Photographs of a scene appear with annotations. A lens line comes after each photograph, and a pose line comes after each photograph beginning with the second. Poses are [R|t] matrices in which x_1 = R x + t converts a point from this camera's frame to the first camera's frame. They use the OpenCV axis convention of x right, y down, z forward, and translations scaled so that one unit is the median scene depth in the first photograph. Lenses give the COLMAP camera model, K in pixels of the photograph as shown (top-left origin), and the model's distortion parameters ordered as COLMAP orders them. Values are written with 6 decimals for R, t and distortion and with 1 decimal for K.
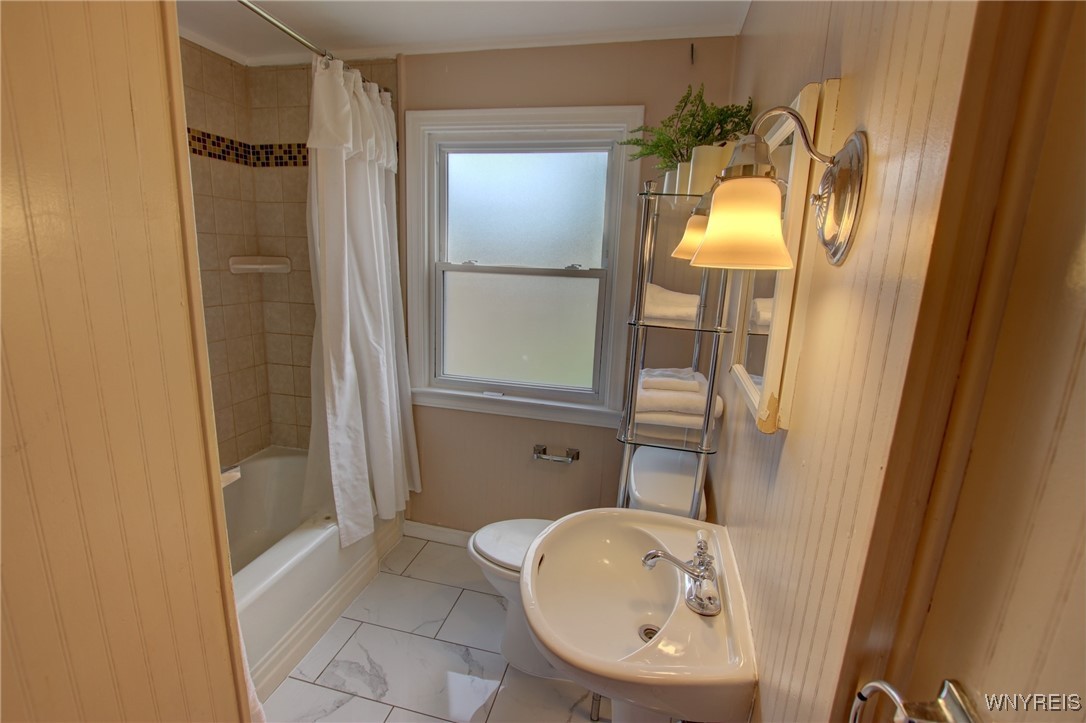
lens RADIAL K [[510.4, 0, 533.6], [0, 510.4, 370.5], [0, 0, 1]] dist [-0.039912, 0.010949]
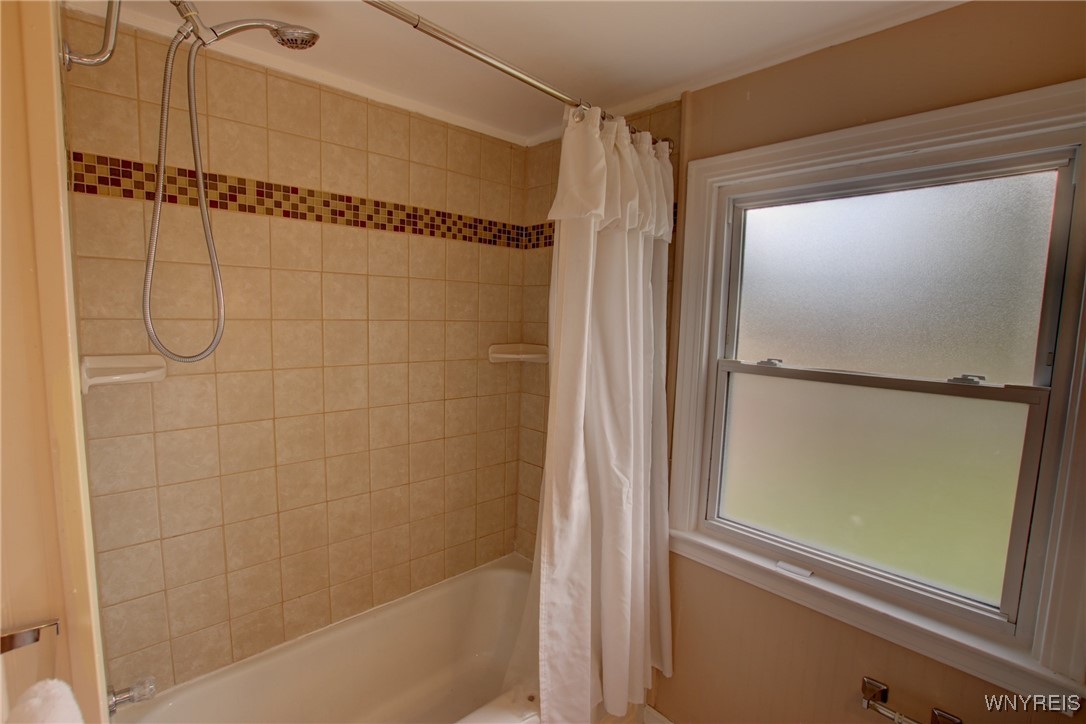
lens RADIAL K [[510.4, 0, 533.6], [0, 510.4, 371.0], [0, 0, 1]] dist [-0.039912, 0.010949]
pose [[0.831817, 0.044426, -0.553269, -0.014225], [-0.117544, 0.988283, -0.097366, -0.104646], [0.542461, 0.146024, 0.827293, 0.293959]]
